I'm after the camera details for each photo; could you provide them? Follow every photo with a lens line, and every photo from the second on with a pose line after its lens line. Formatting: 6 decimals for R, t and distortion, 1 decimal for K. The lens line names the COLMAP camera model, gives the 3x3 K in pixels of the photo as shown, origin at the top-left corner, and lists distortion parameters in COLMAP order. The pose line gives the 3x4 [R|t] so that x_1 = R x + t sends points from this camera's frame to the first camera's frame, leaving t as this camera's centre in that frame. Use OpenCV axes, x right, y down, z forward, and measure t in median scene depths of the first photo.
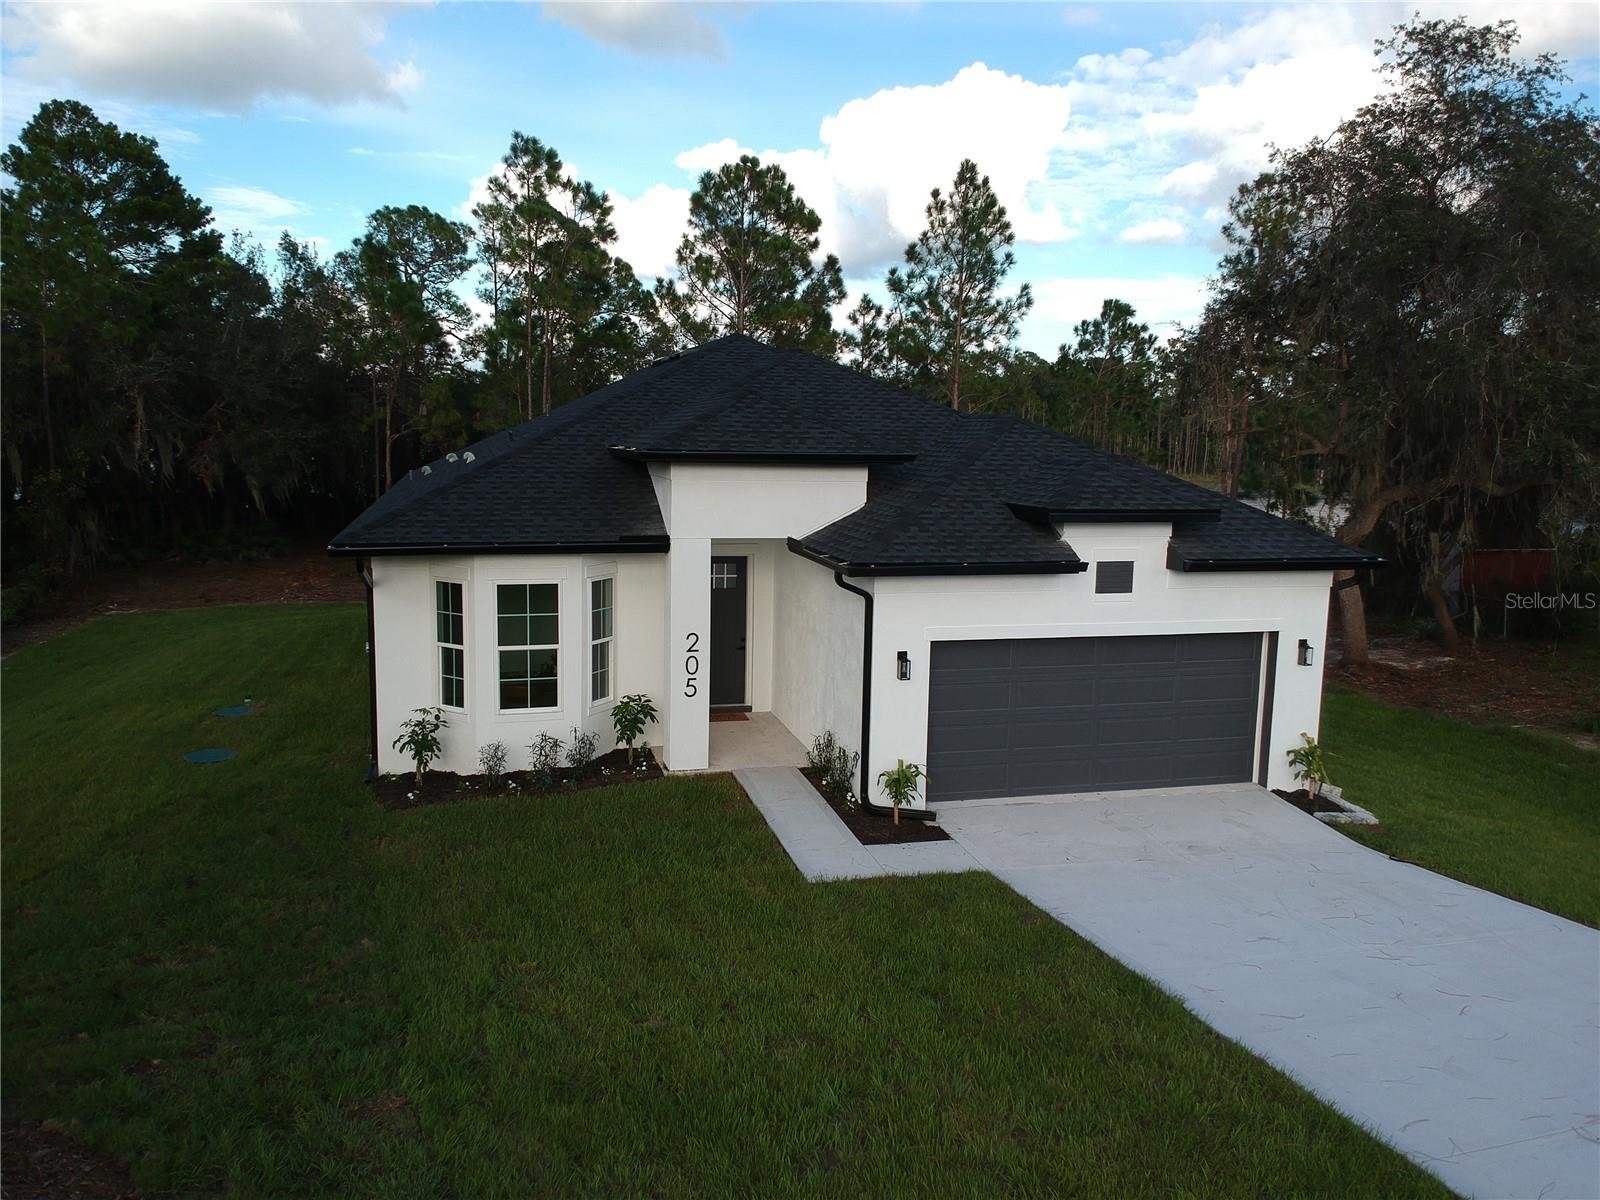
lens RADIAL K [[1175.3, 0, 784.7], [0, 1175.3, 593.7], [0, 0, 1]] dist [0.068125, -0.118104]
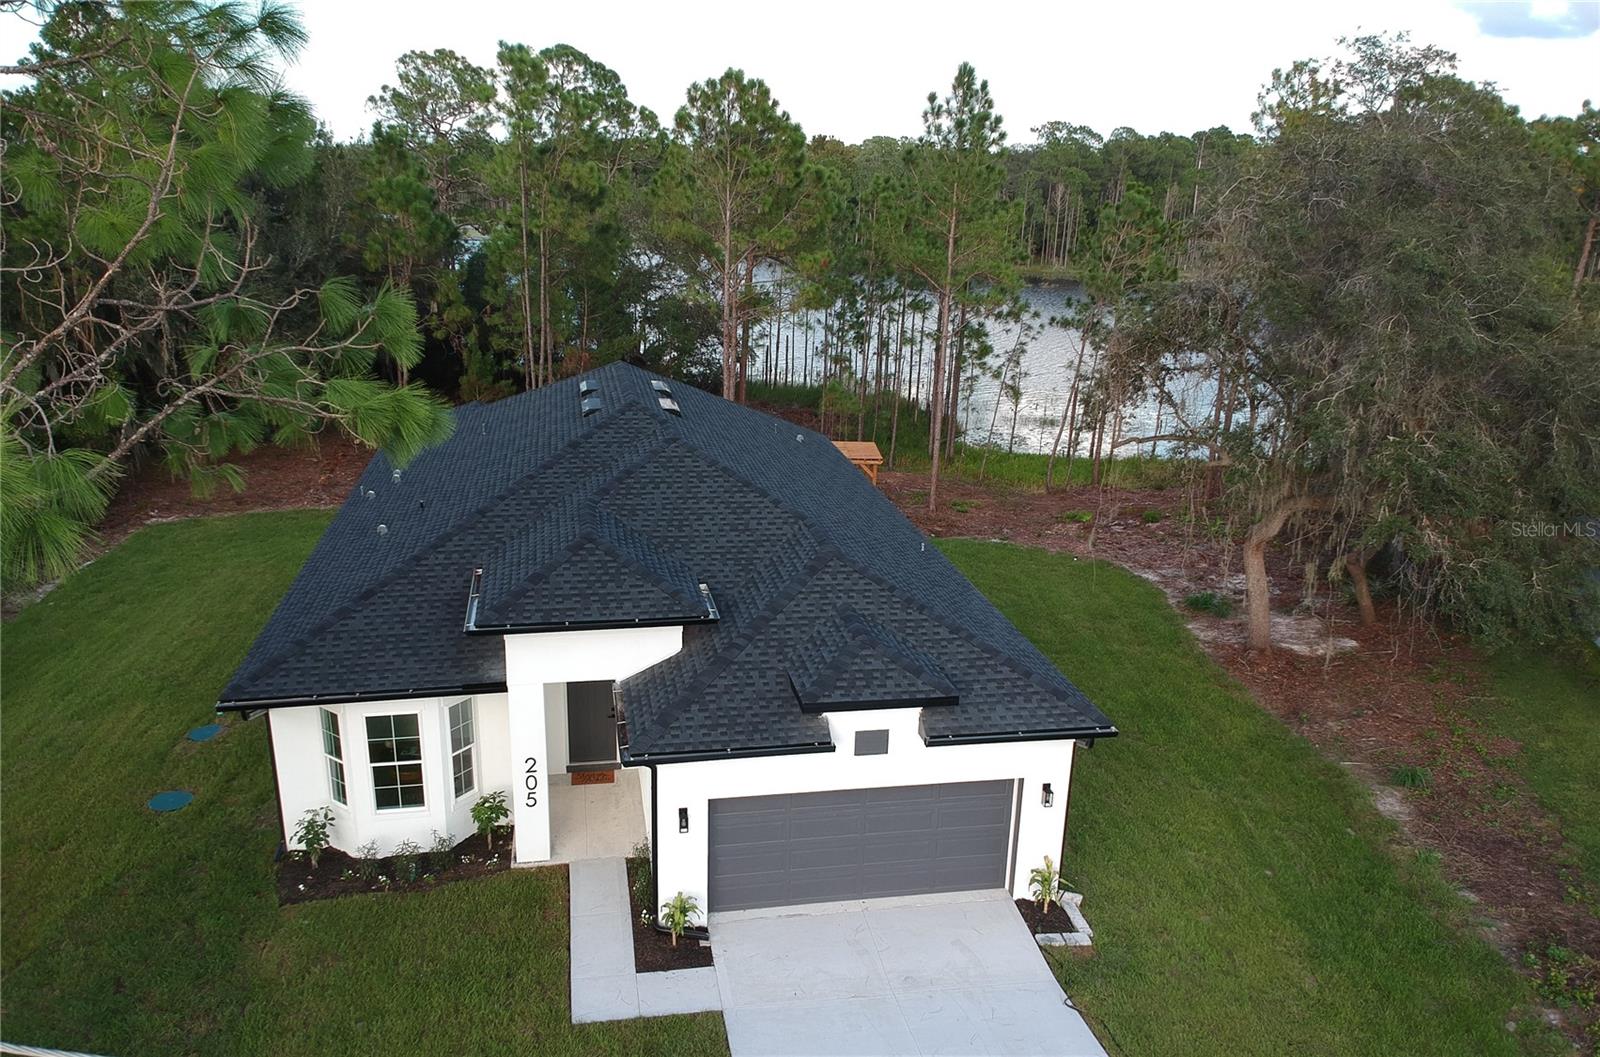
lens RADIAL K [[1182.3, 0, 788.6], [0, 1182.3, 587.4], [0, 0, 1]] dist [0.033969, -0.062583]
pose [[0.996954, 0.030878, -0.071615, 0.258870], [-0.016474, 0.980939, 0.193616, -0.366675], [0.076229, -0.191847, 0.978460, -0.116443]]
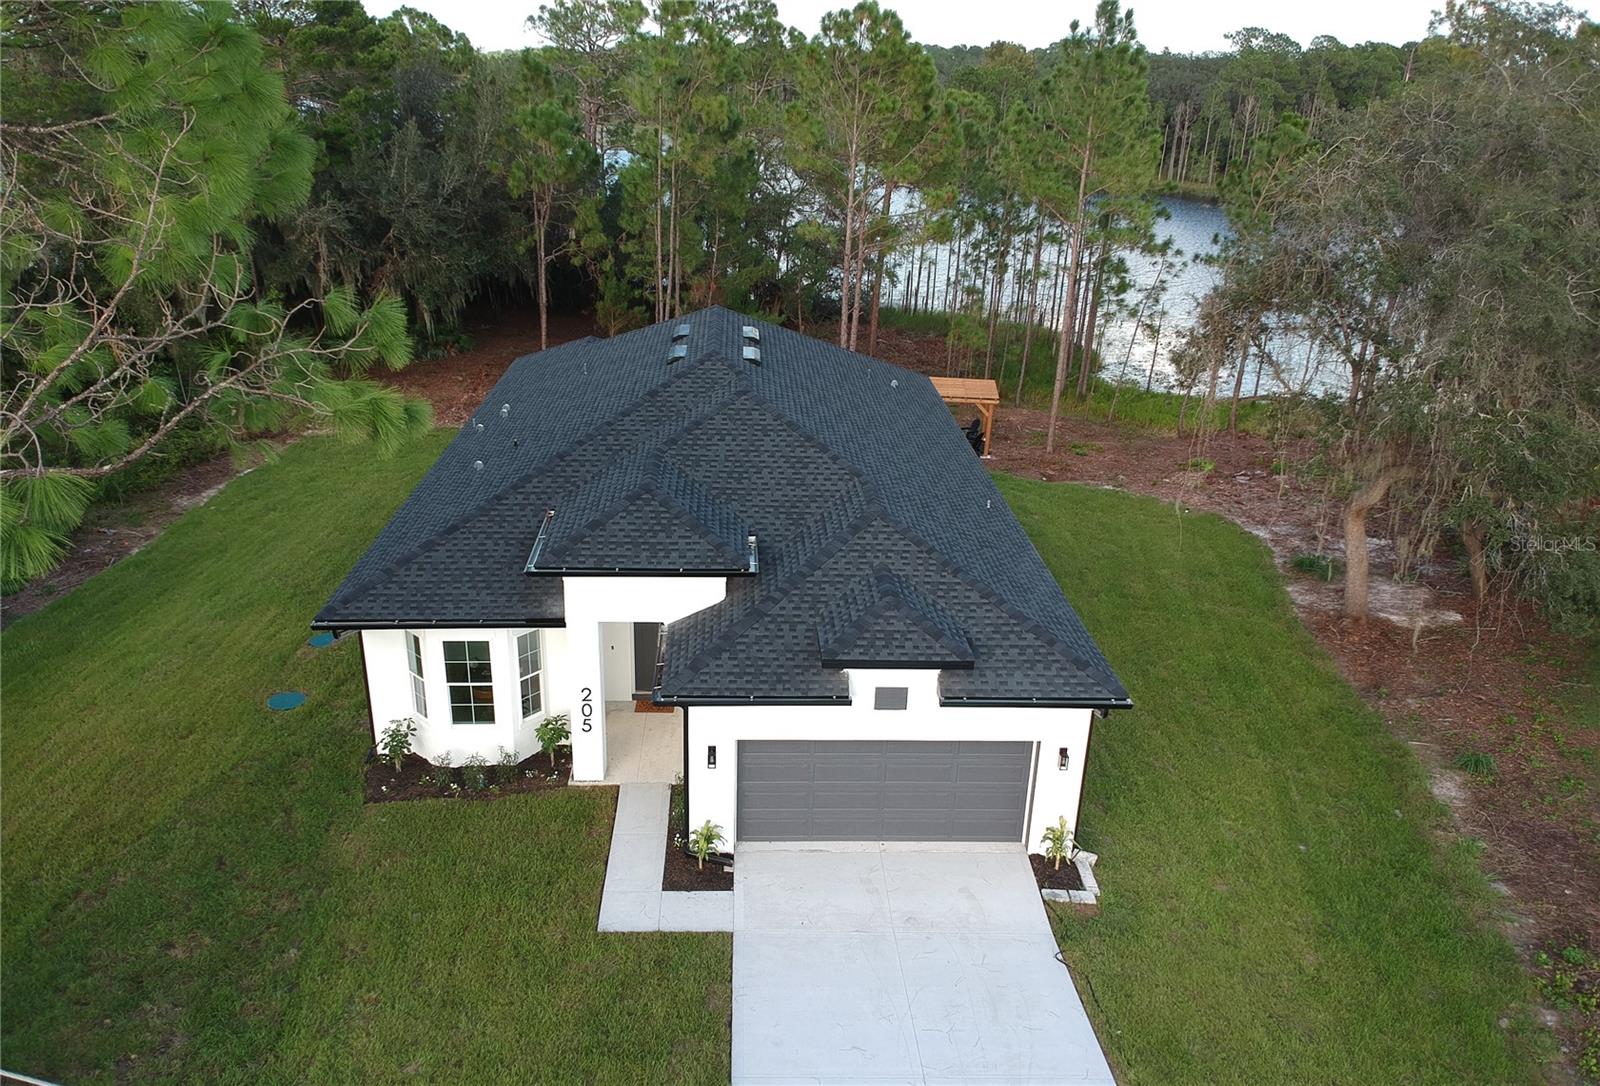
lens RADIAL K [[1179.7, 0, 792.0], [0, 1179.7, 588.0], [0, 0, 1]] dist [0.040572, -0.064842]
pose [[0.976482, 0.093152, -0.194435, 0.381384], [-0.038859, 0.963116, 0.266266, -0.423092], [0.212066, -0.252448, 0.944086, -0.151304]]
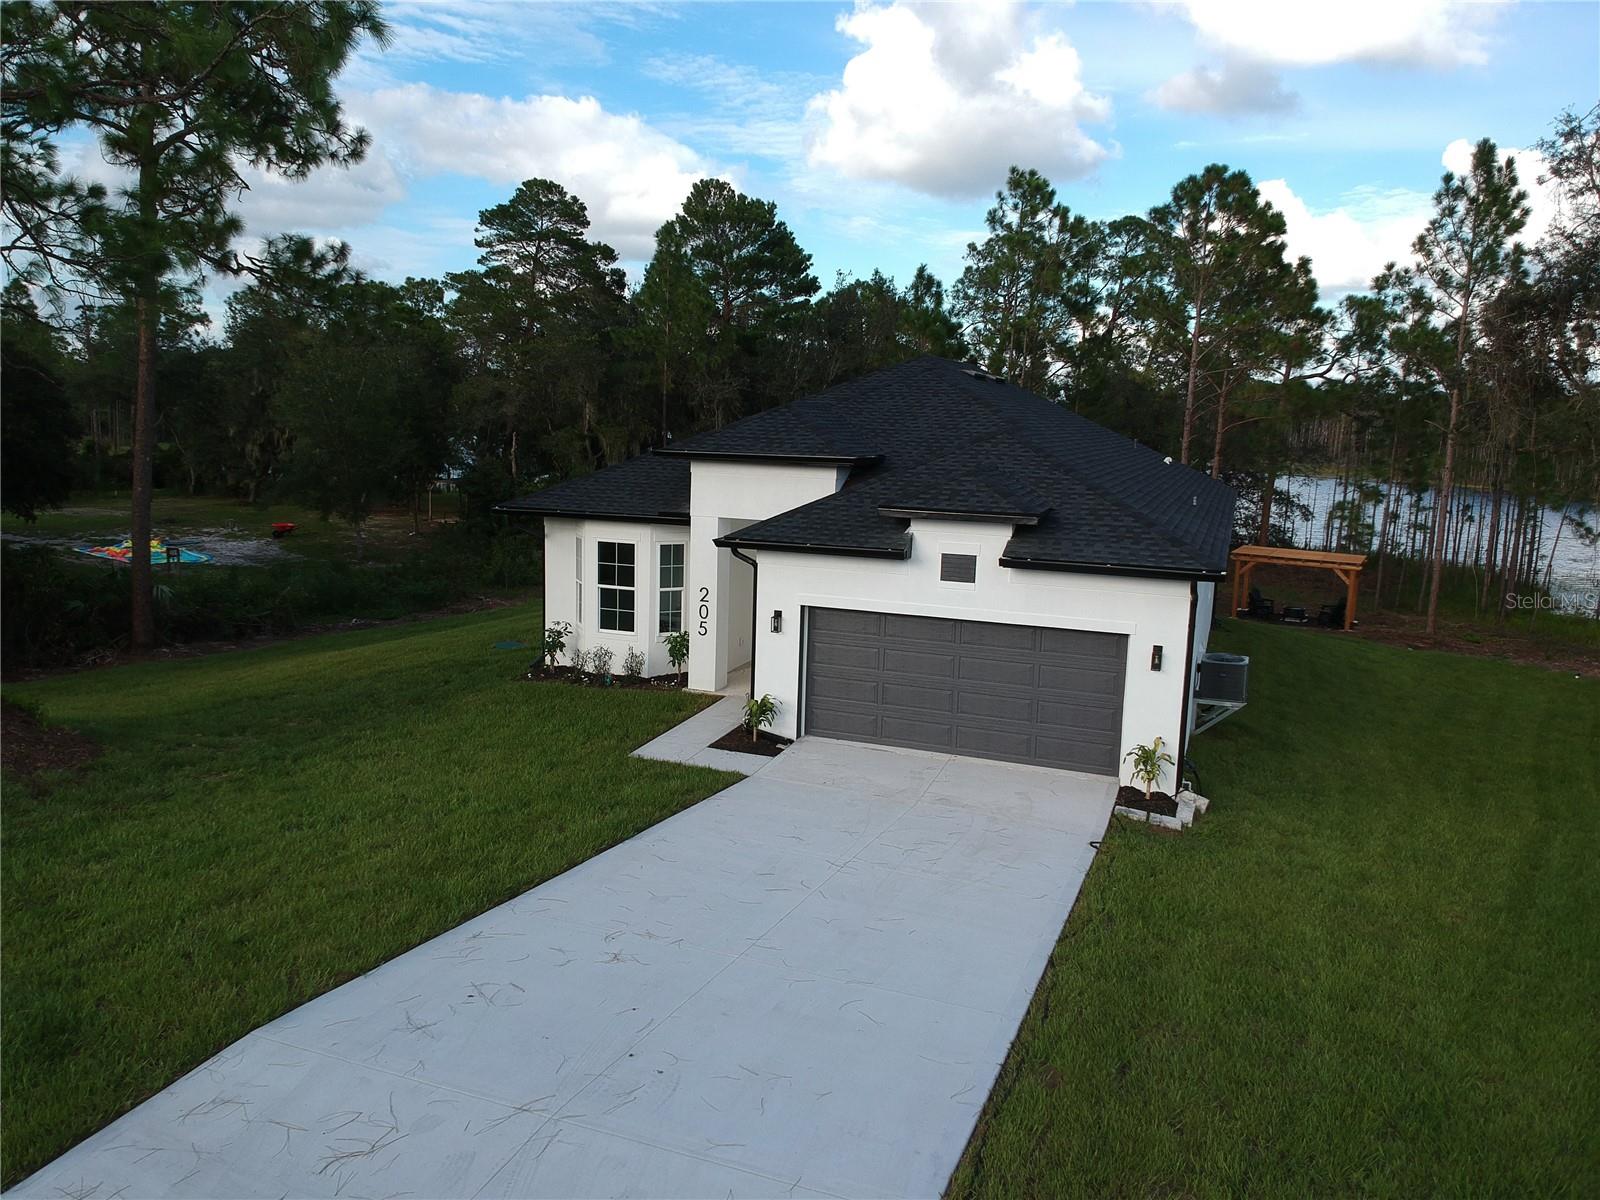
lens RADIAL K [[1175.3, 0, 787.0], [0, 1175.3, 595.1], [0, 0, 1]] dist [0.068125, -0.118104]
pose [[0.810171, 0.091945, -0.578938, 0.760943], [-0.094207, 0.995207, 0.026221, -0.001774], [0.578575, 0.033297, 0.814950, -0.033544]]
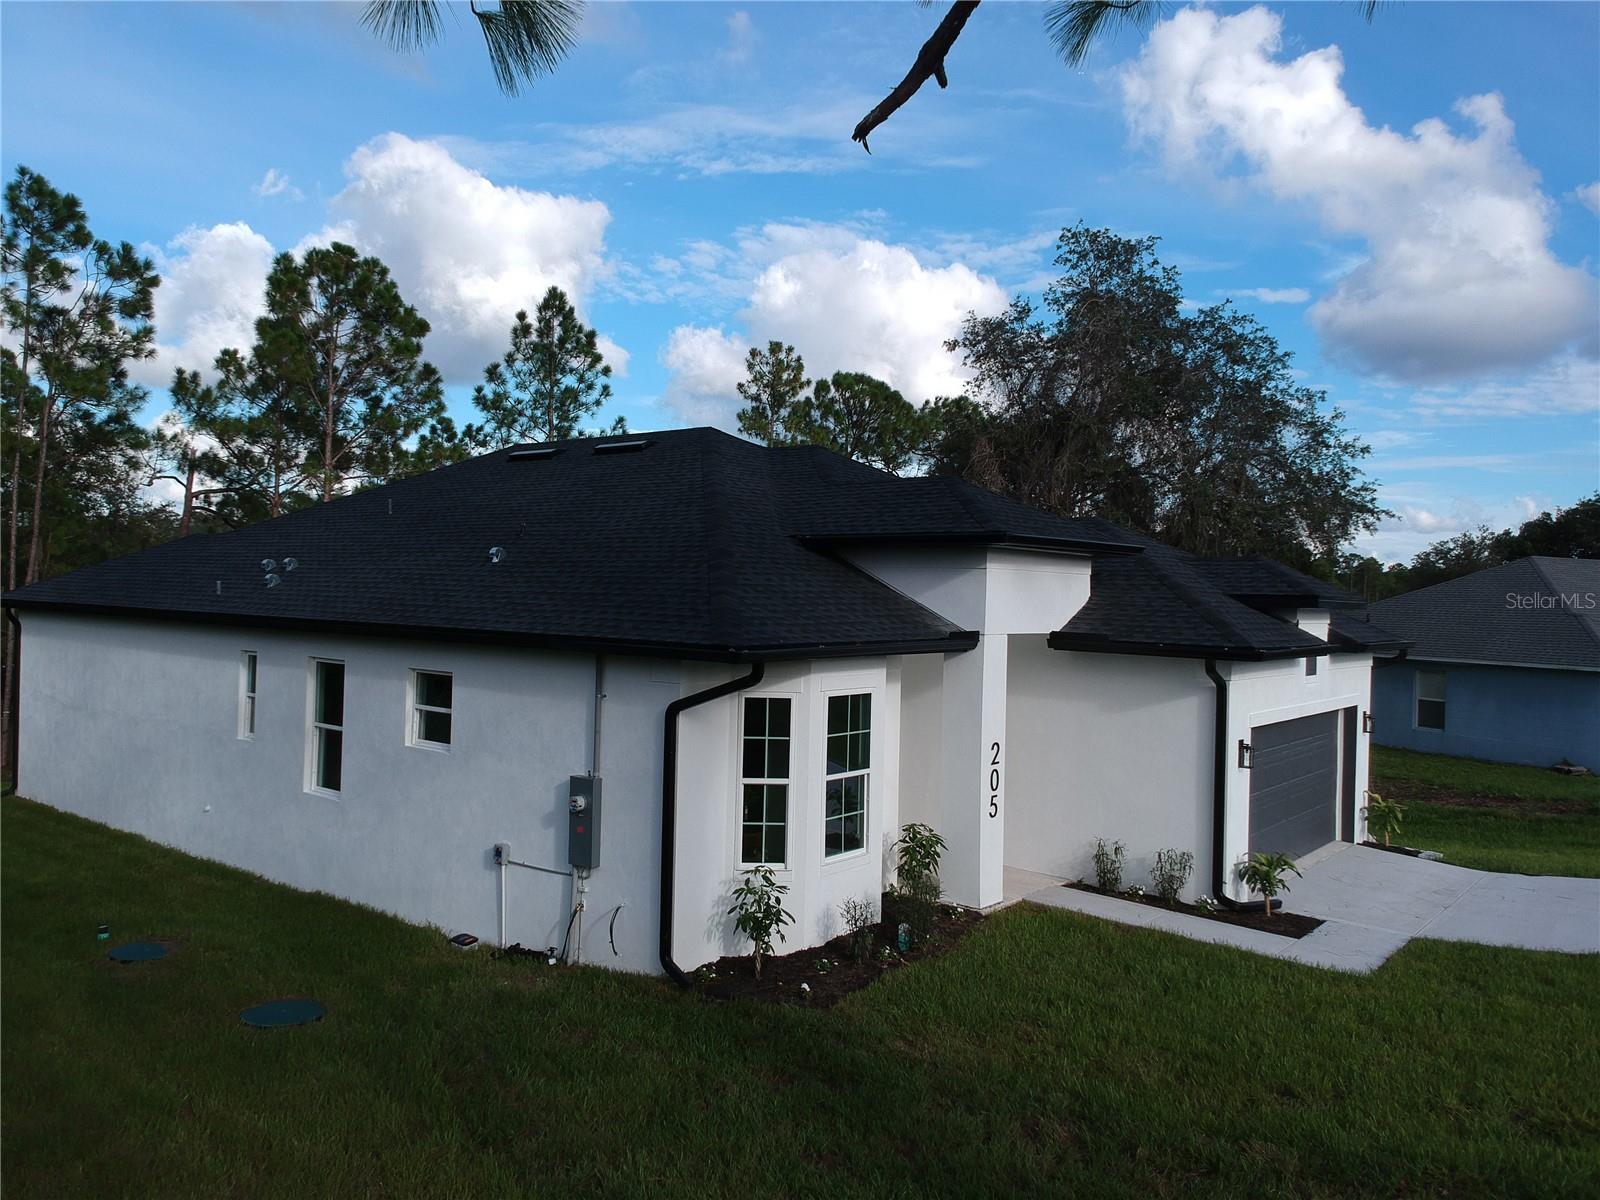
lens RADIAL K [[1175.3, 0, 799.2], [0, 1175.3, 586.4], [0, 0, 1]] dist [0.068125, -0.118104]
pose [[0.811381, 0.003854, 0.584505, -0.702863], [0.074569, 0.991125, -0.110048, 0.004753], [-0.579742, 0.132877, 0.803892, 0.358179]]
